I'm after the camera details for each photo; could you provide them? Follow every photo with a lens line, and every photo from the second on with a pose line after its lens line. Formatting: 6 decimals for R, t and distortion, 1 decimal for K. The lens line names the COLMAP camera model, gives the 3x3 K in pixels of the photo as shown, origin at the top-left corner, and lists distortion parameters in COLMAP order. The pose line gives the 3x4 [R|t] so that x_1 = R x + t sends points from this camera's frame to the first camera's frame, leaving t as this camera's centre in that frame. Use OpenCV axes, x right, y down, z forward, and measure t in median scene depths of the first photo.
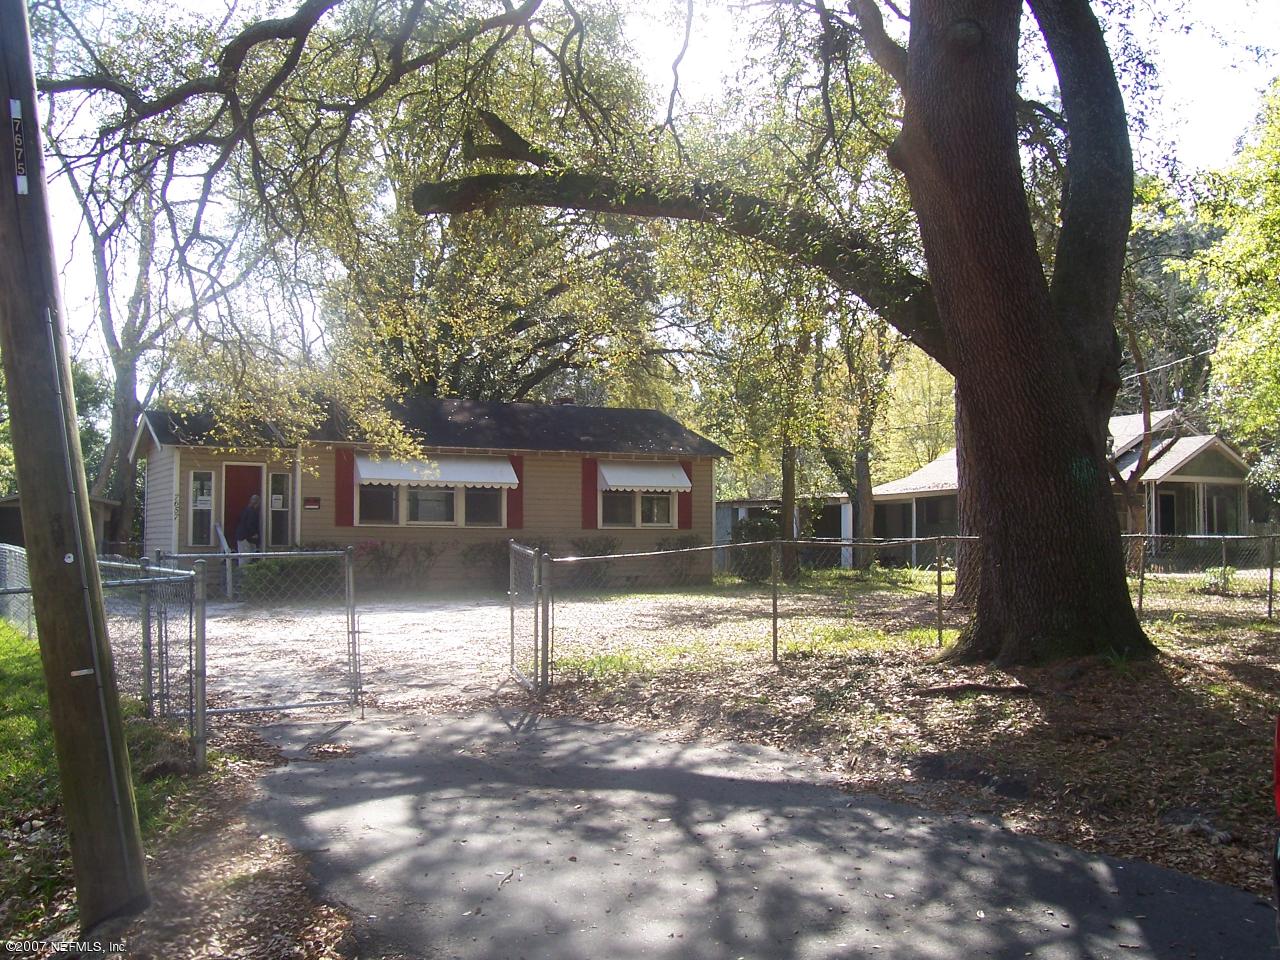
lens RADIAL K [[1343.3, 0, 640.0], [0, 1343.3, 480.0], [0, 0, 1]] dist [-0.188165, 0.008623]
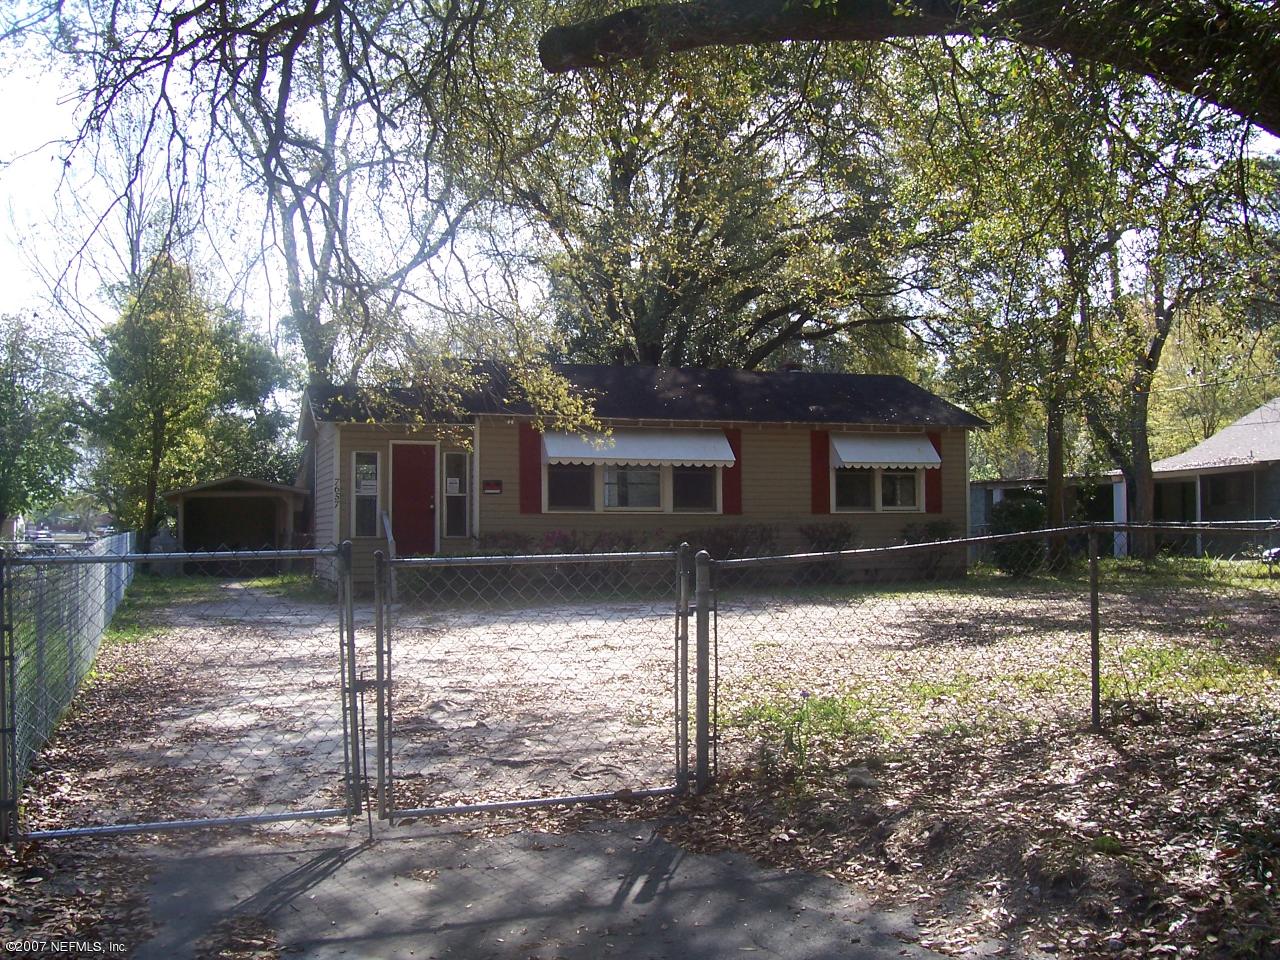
lens RADIAL K [[1343.3, 0, 640.0], [0, 1343.3, 480.0], [0, 0, 1]] dist [-0.188165, 0.008623]
pose [[0.983579, -0.013180, -0.179994, 0.002585], [0.014816, 0.999860, 0.007751, 0.006797], [0.179867, -0.010291, 0.983637, 0.144256]]
